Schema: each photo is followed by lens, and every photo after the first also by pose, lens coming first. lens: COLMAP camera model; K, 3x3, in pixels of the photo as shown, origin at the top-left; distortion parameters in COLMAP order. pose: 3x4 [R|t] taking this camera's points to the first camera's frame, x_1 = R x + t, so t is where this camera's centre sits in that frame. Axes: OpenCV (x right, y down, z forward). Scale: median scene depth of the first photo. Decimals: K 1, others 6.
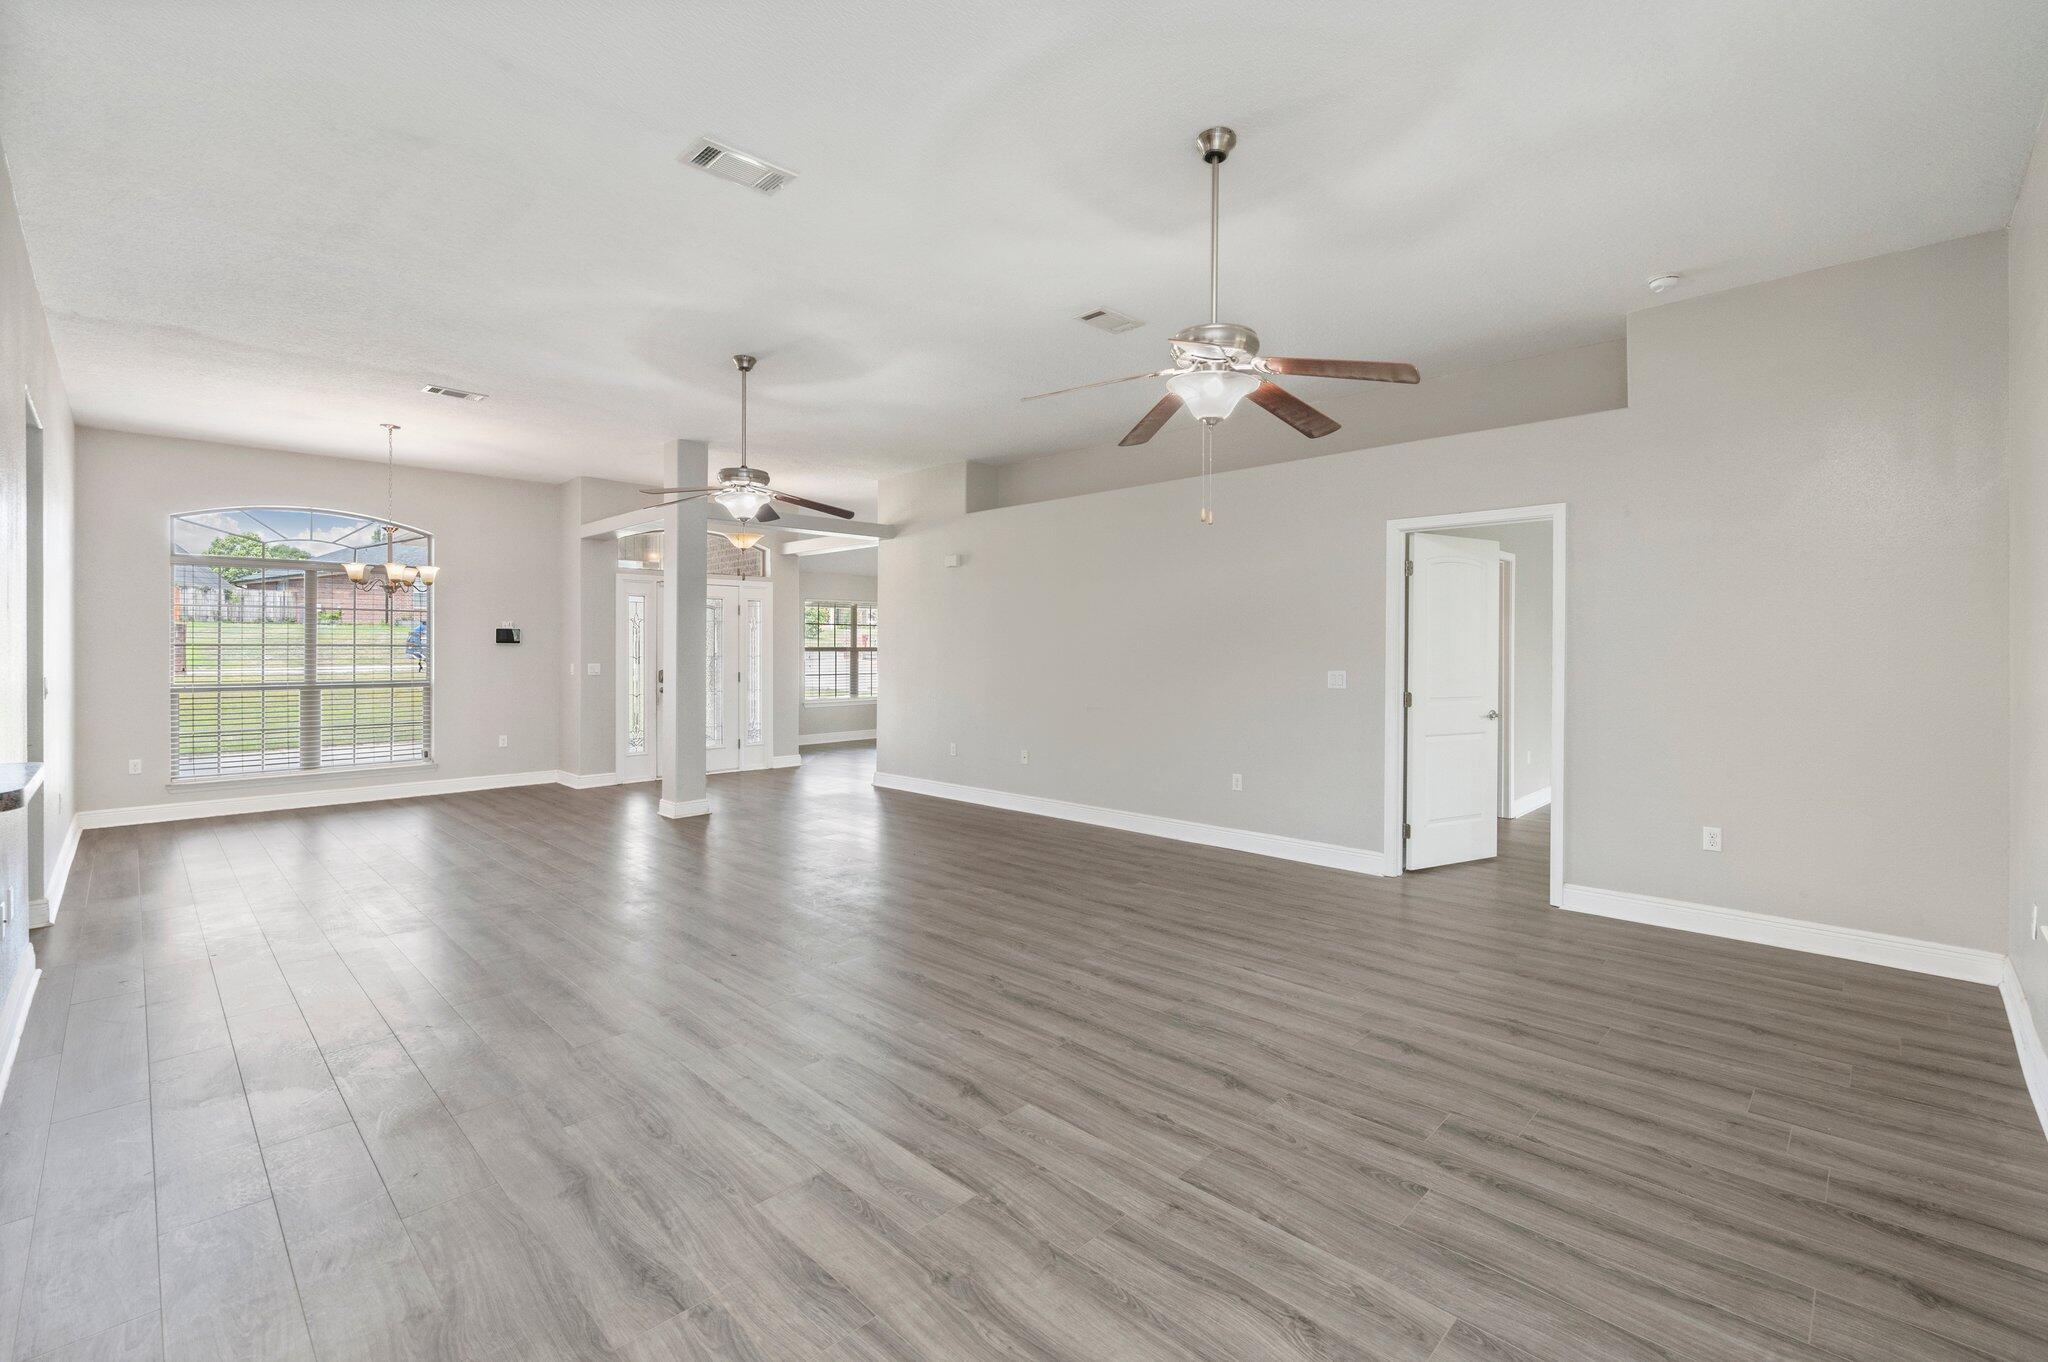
lens RADIAL K [[884.1, 0, 1026.4], [0, 884.1, 654.5], [0, 0, 1]] dist [-0.000049, 0.000345]
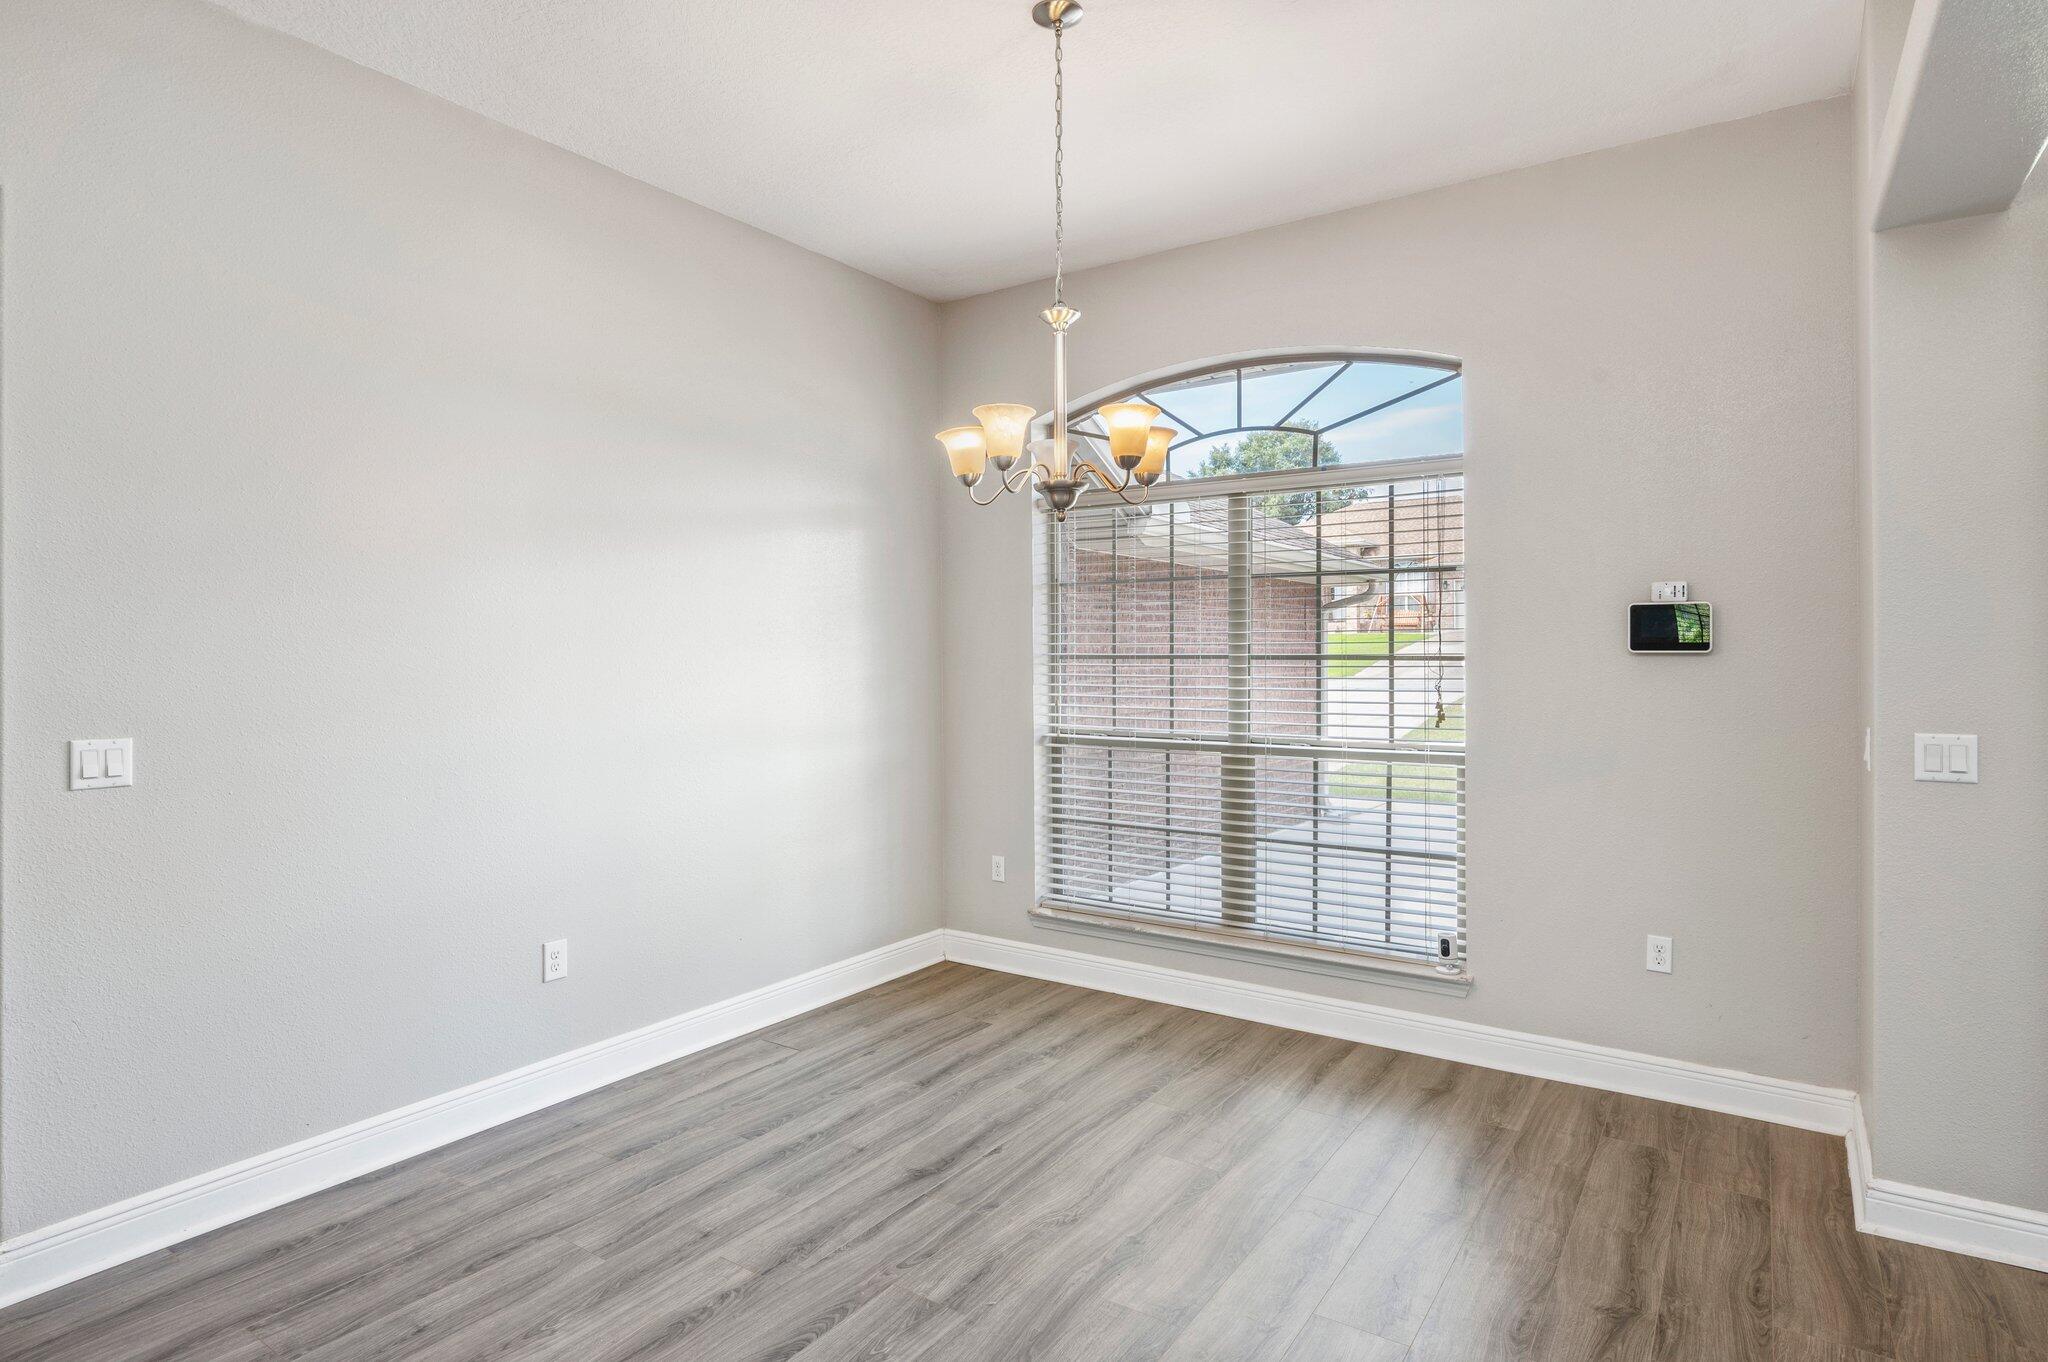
lens RADIAL K [[1042.1, 0, 1022.4], [0, 1042.1, 644.0], [0, 0, 1]] dist [0.001436, 0.000865]
pose [[0.169225, -0.010887, -0.985517, -0.734209], [-0.001671, 0.999934, -0.011334, -0.030692], [0.985576, 0.003565, 0.169195, 2.022615]]
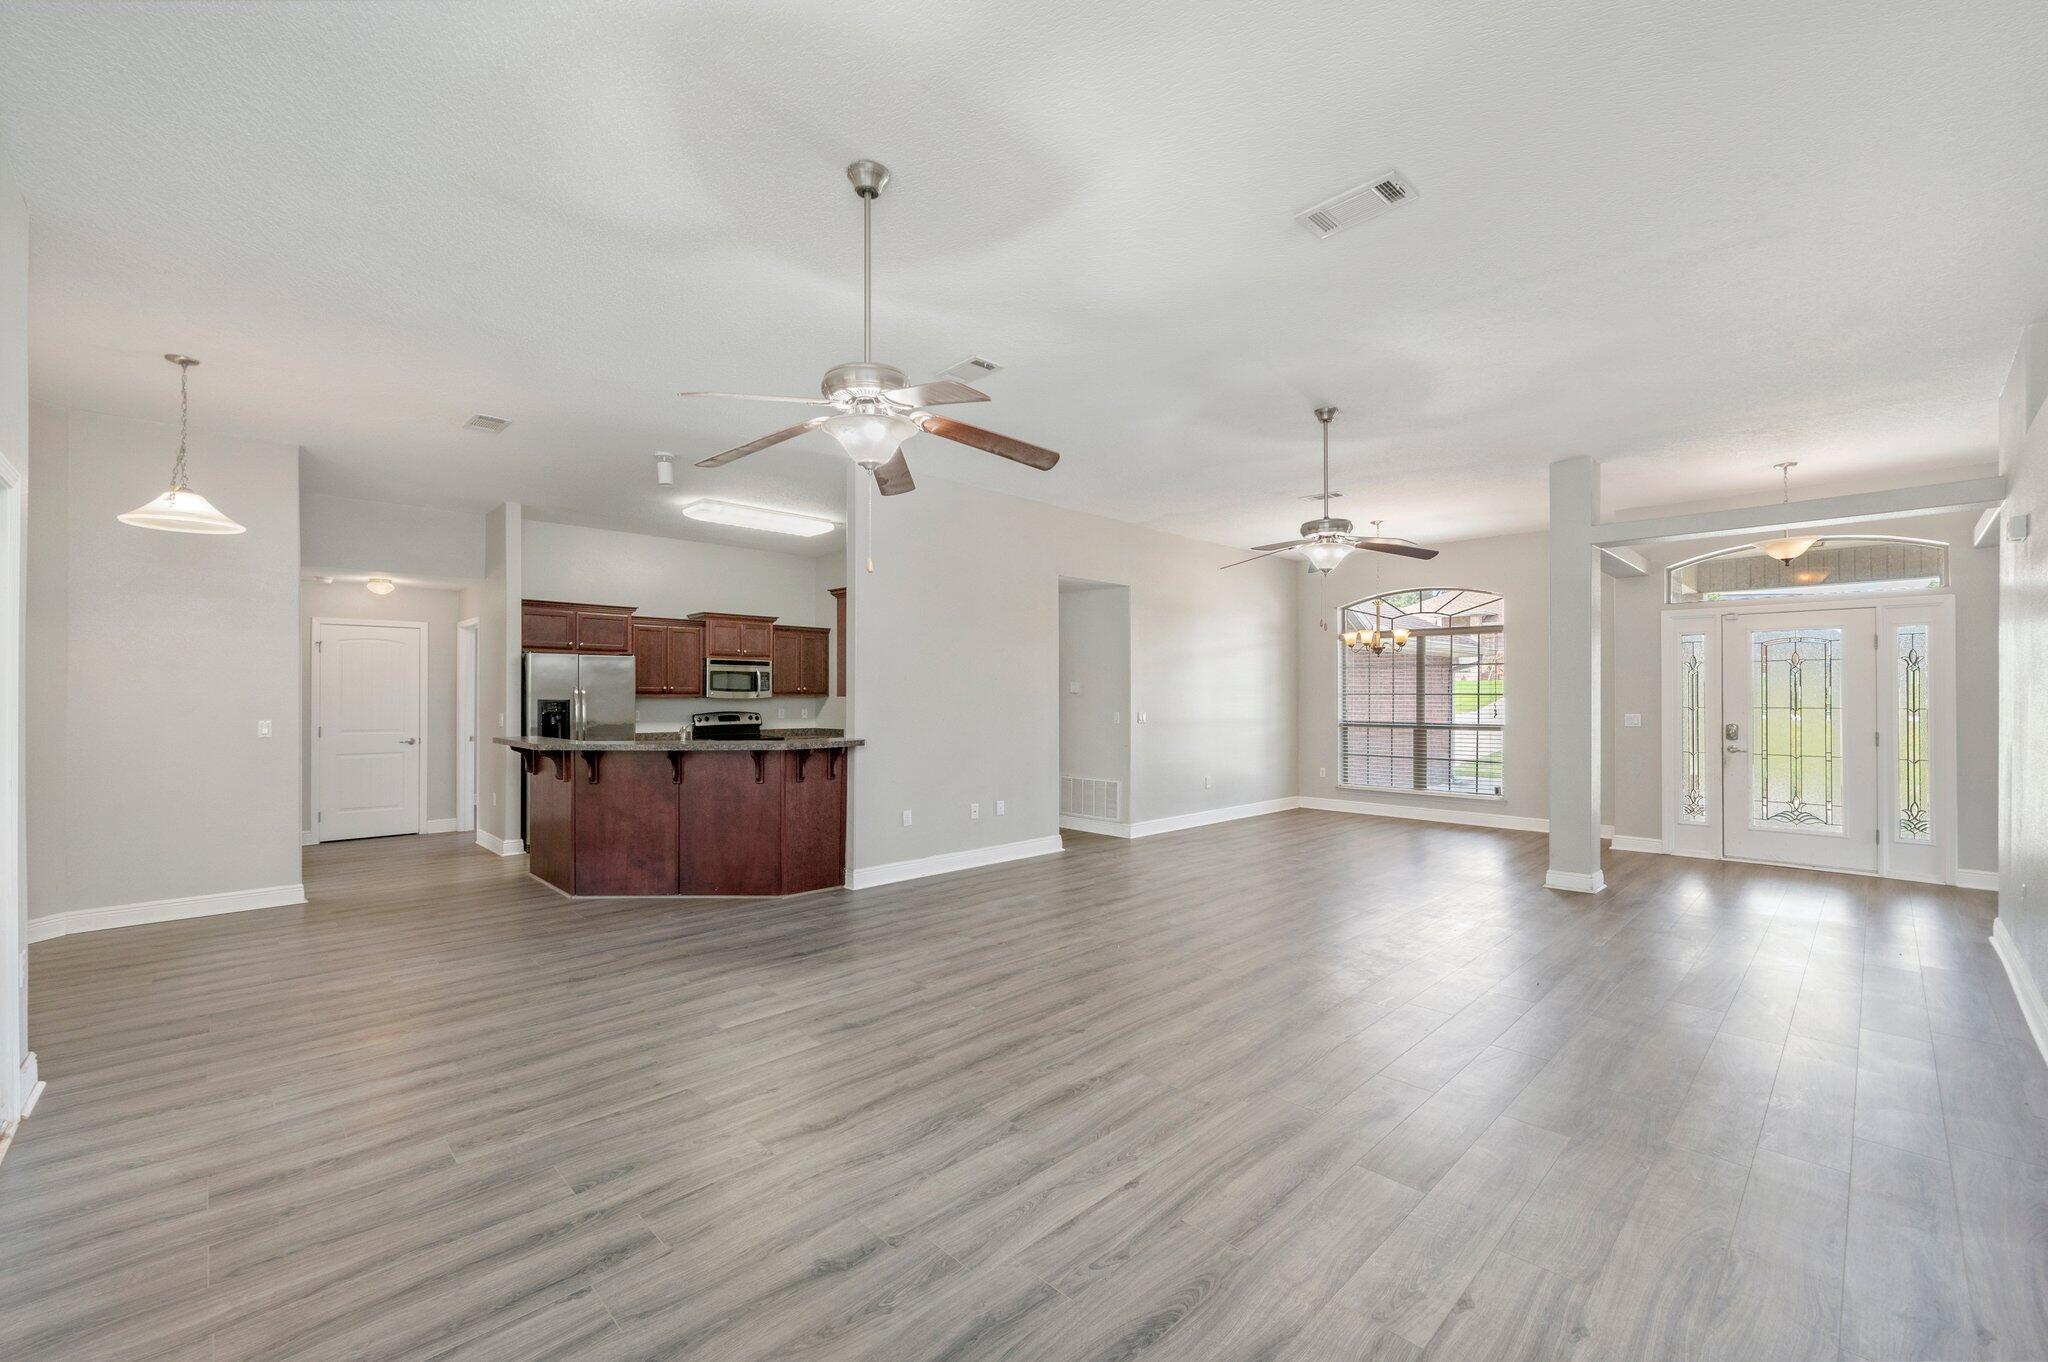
lens RADIAL K [[834.7, 0, 1024.7], [0, 834.7, 696.1], [0, 0, 1]] dist [0.007330, -0.000578]
pose [[-0.020086, 0.000080, -0.999798, 1.073532], [-0.004470, 0.999990, 0.000170, -0.013563], [0.999788, 0.004473, -0.020086, 1.137365]]
